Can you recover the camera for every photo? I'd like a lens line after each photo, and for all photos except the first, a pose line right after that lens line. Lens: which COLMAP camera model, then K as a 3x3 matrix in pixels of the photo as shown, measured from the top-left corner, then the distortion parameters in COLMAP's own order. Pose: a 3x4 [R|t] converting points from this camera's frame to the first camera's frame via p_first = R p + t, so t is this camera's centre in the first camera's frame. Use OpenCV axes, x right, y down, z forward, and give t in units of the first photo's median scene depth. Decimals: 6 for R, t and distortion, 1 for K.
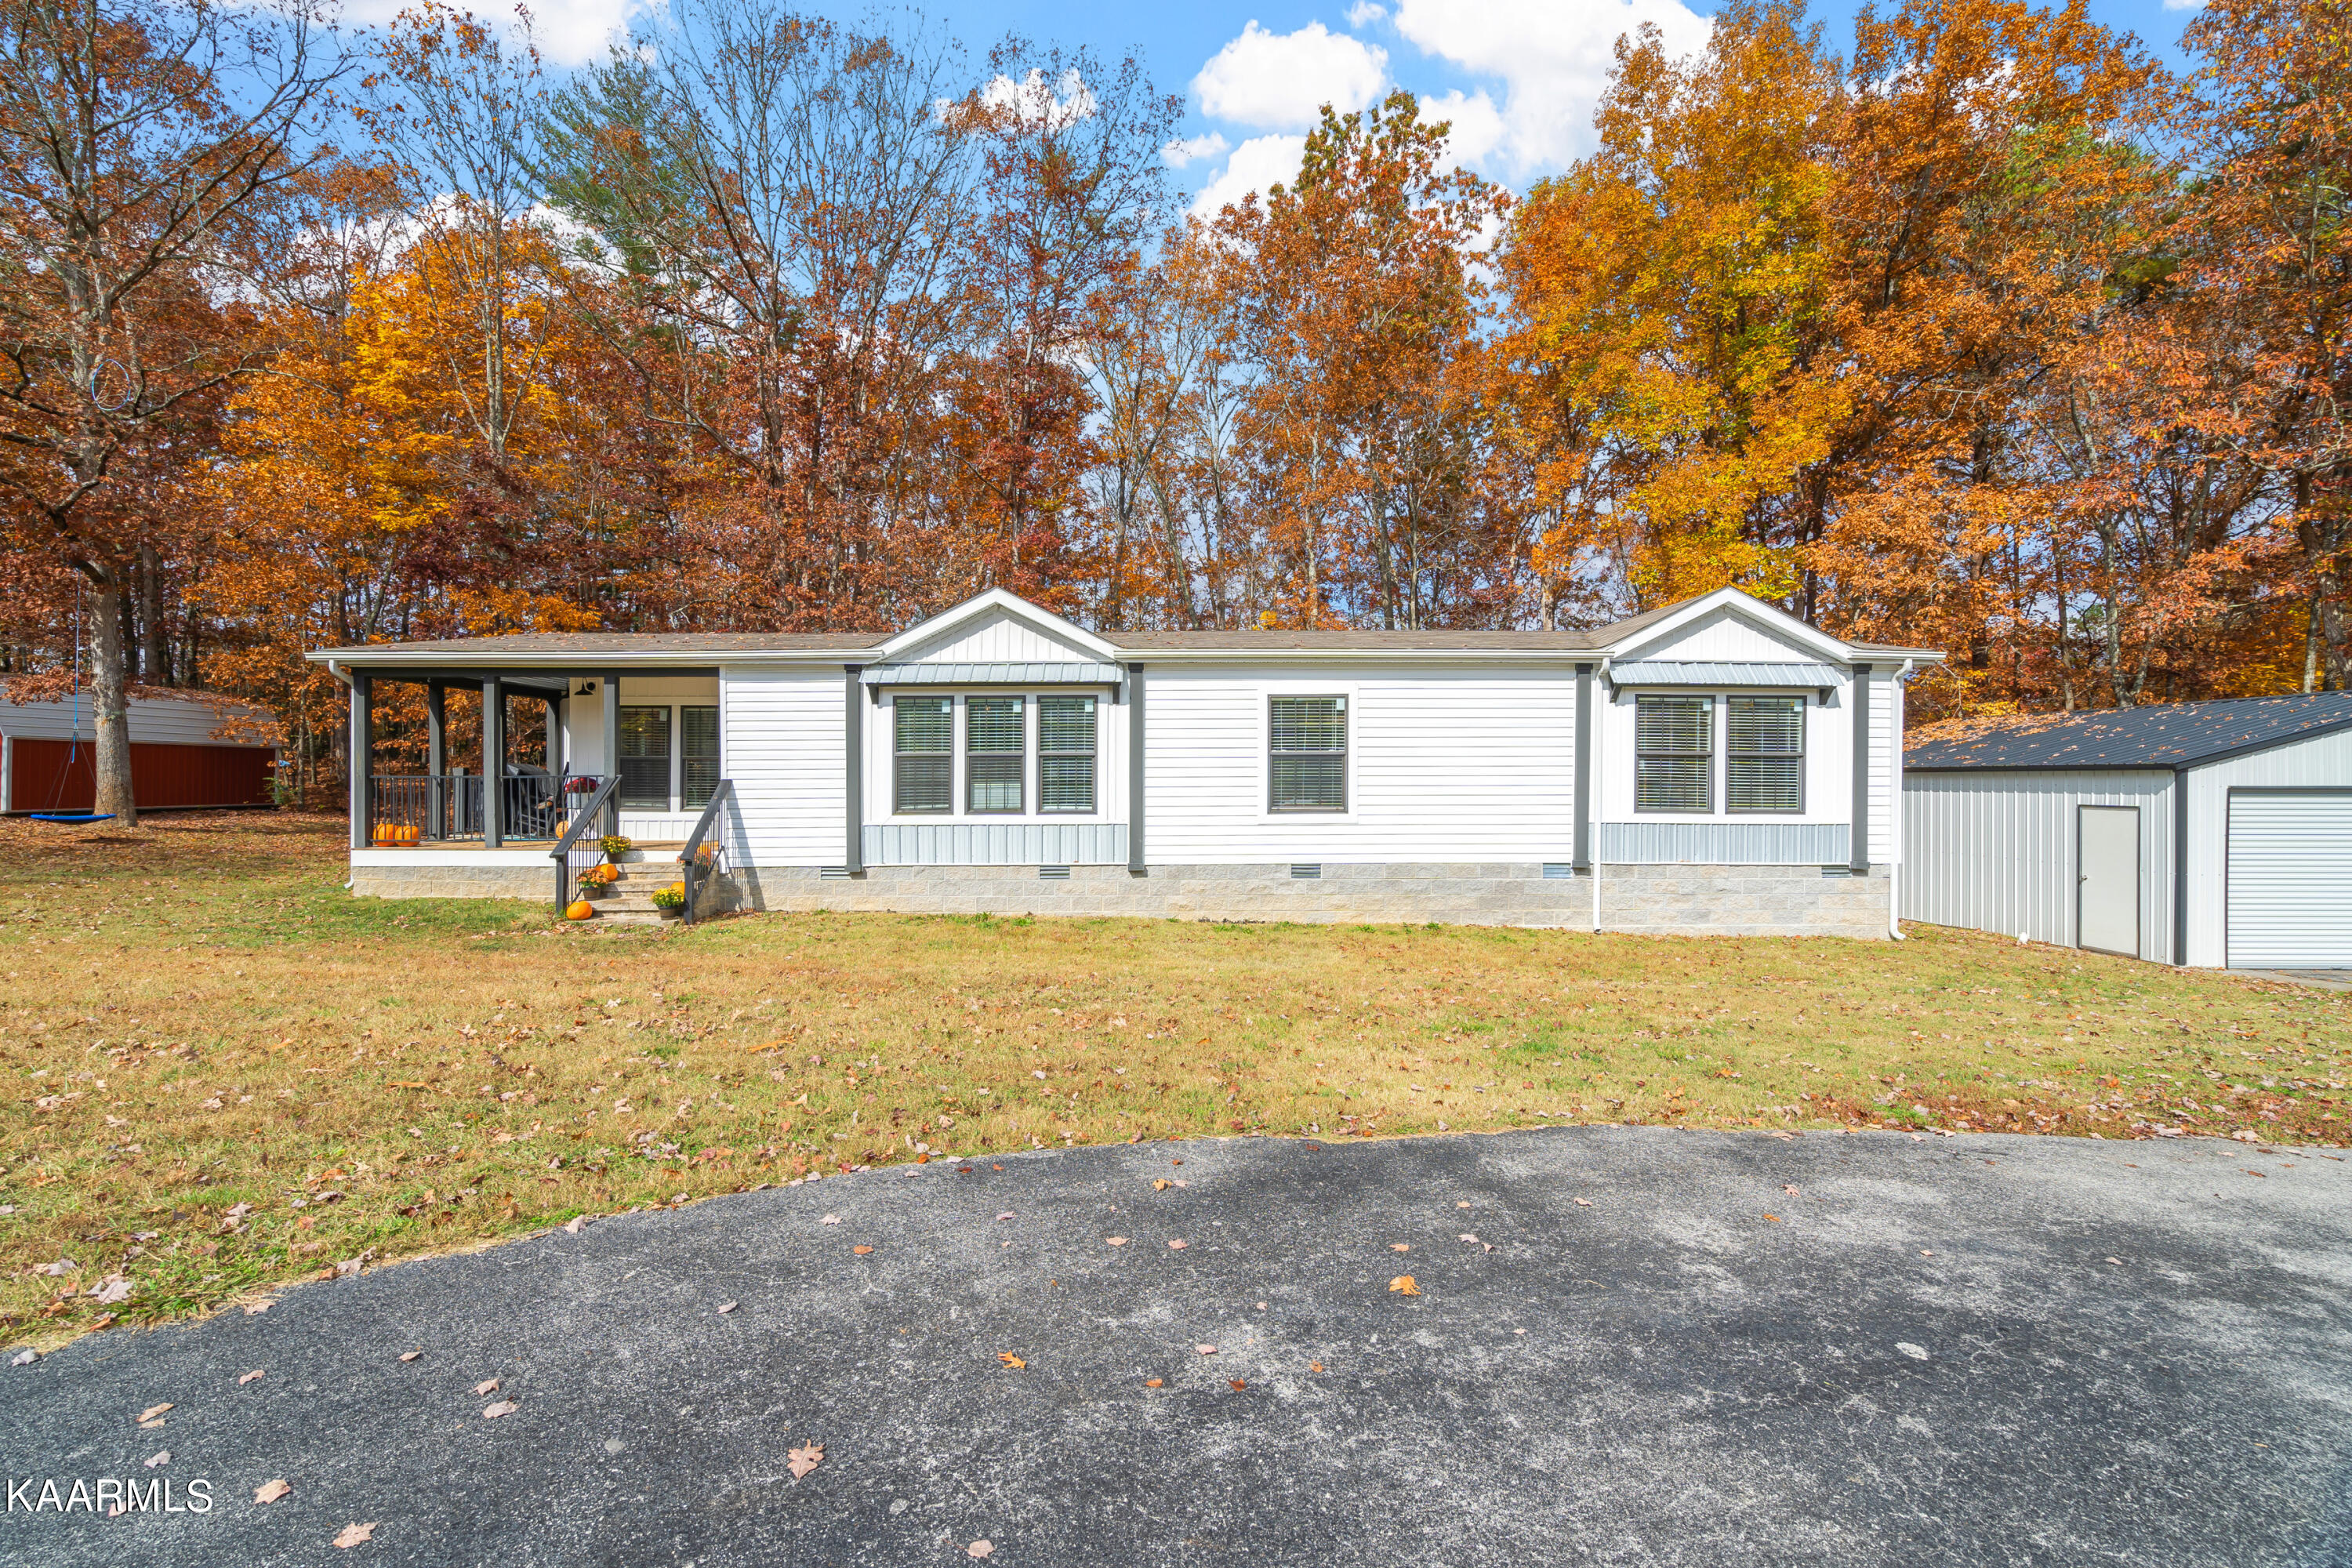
lens RADIAL K [[1082.9, 0, 1176.0], [0, 1082.9, 784.0], [0, 0, 1]] dist [0.000280, 0.000400]
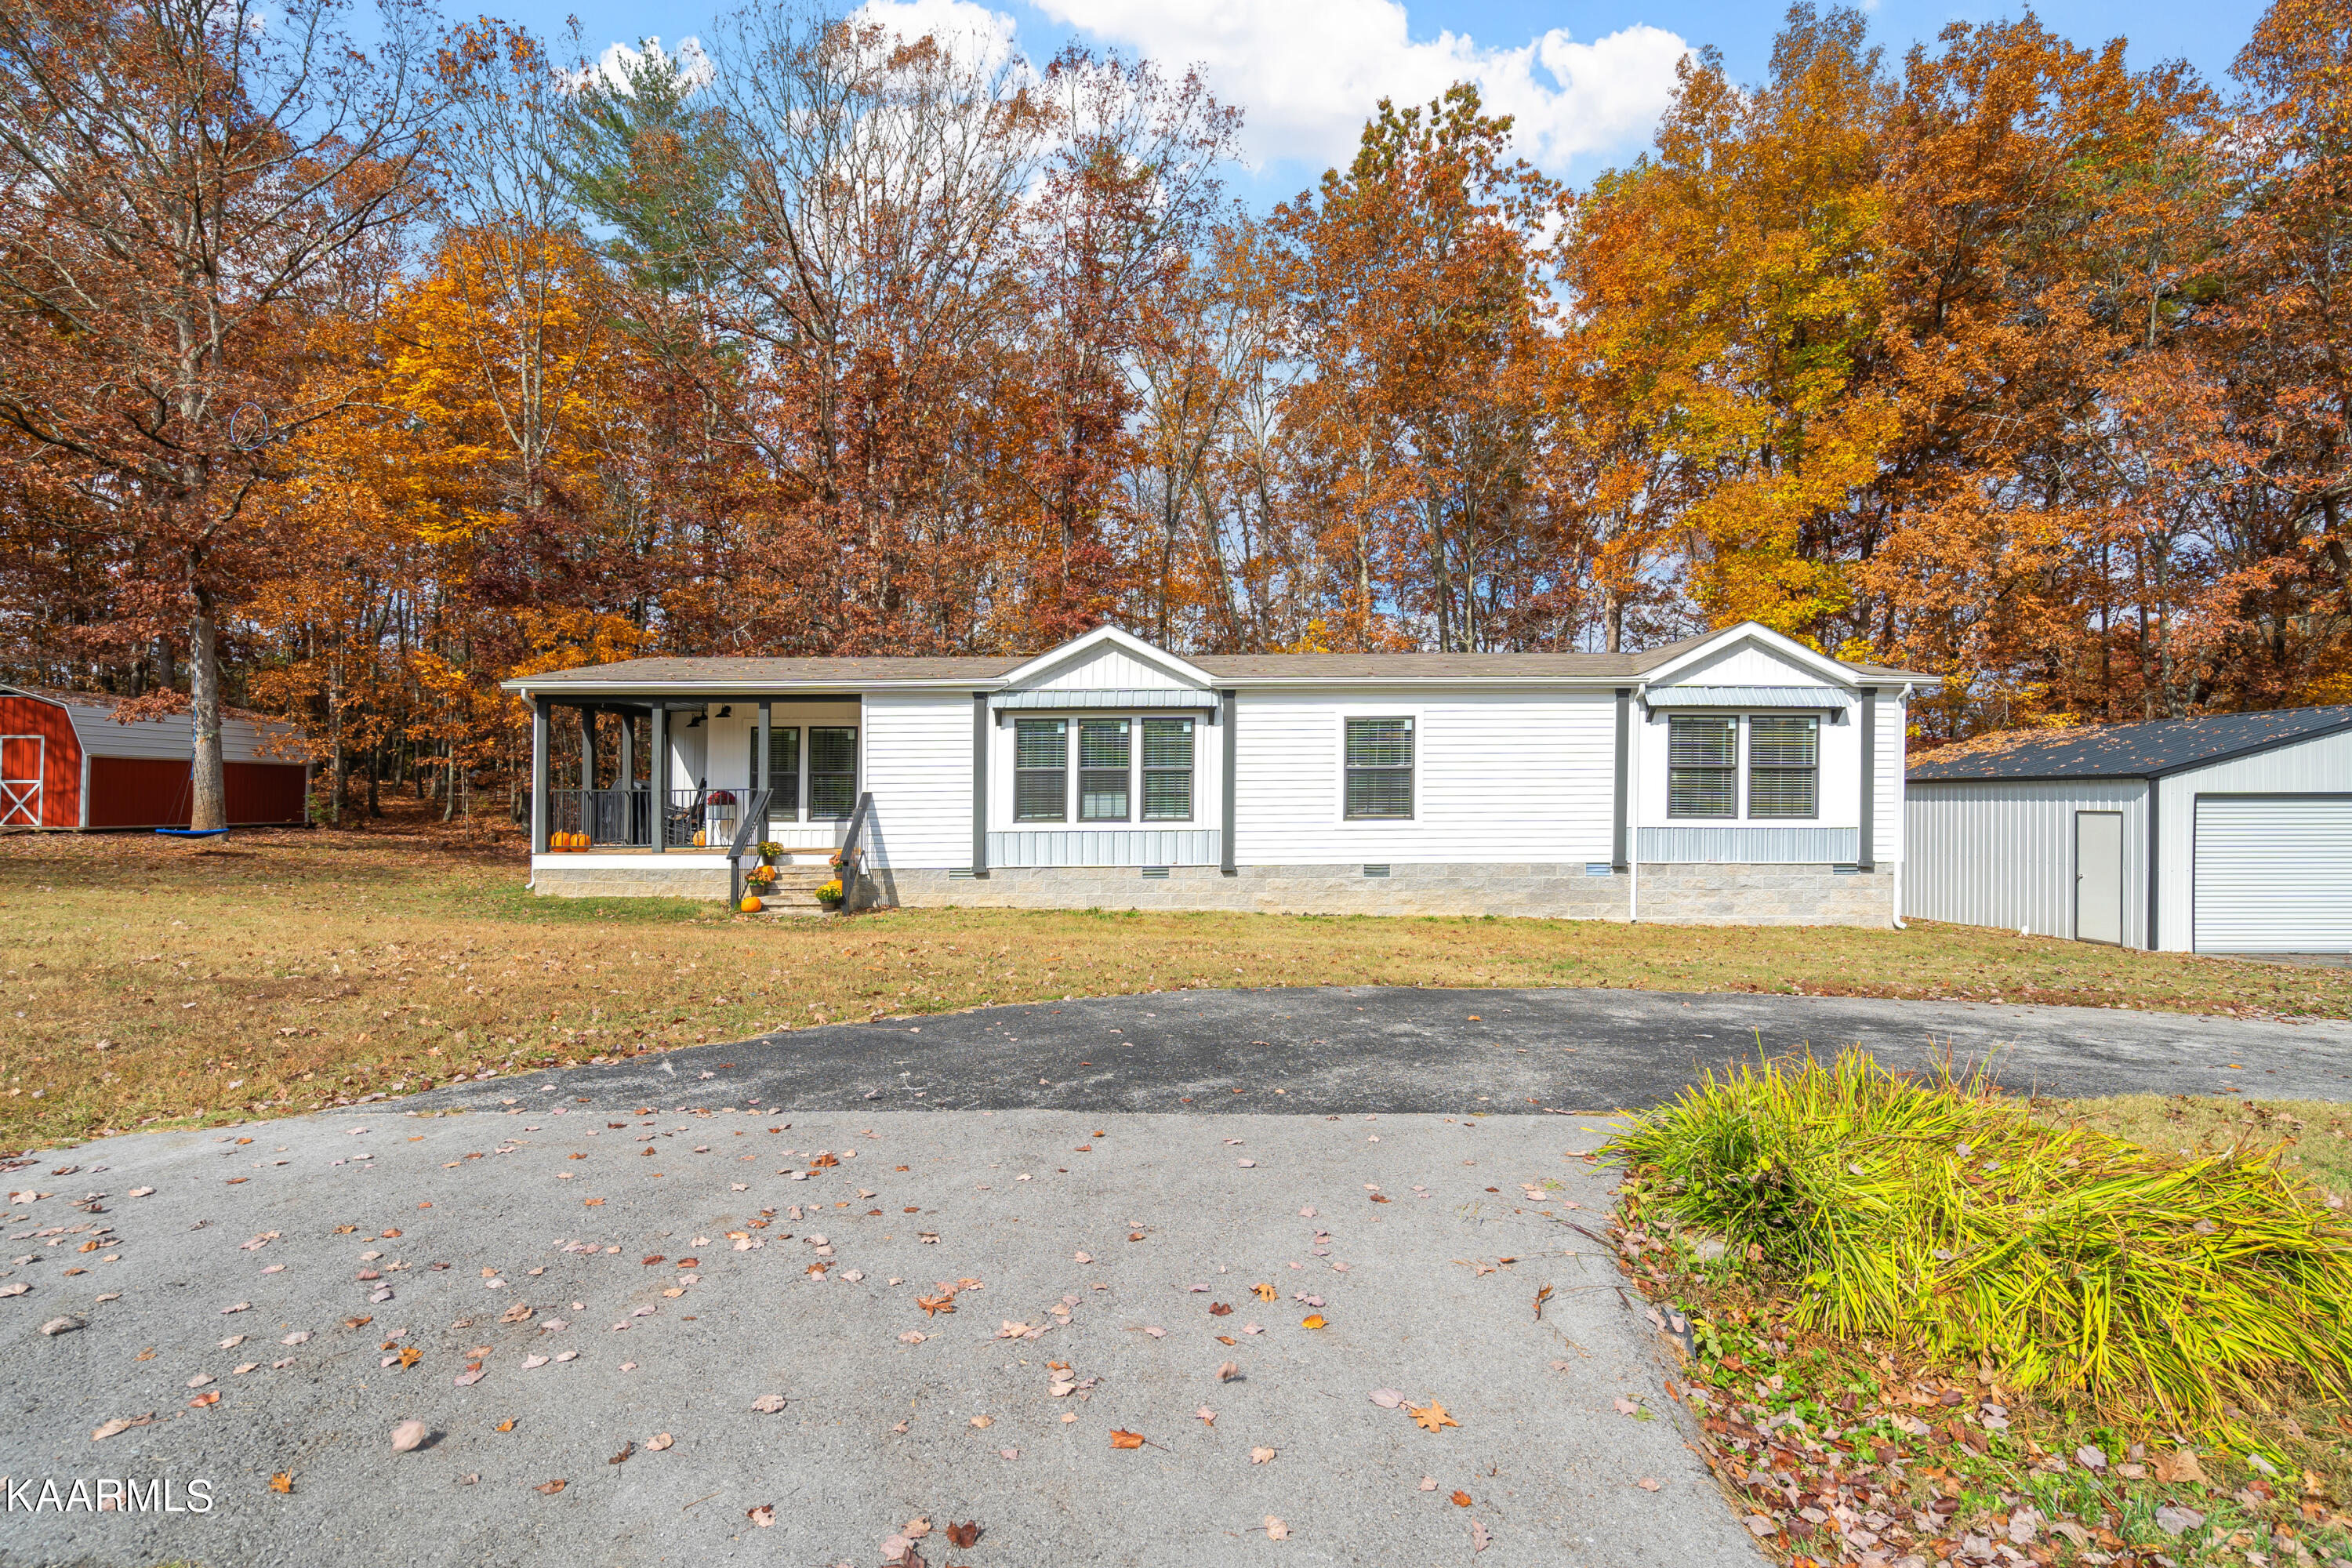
lens RADIAL K [[1670.3, 0, 1042.4], [0, 1670.3, 869.1], [0, 0, 1]] dist [0.020046, -0.001632]
pose [[0.999618, -0.001675, -0.027591, -0.175987], [0.002551, 0.999494, 0.031716, 0.020884], [0.027524, -0.031774, 0.999116, -0.738944]]
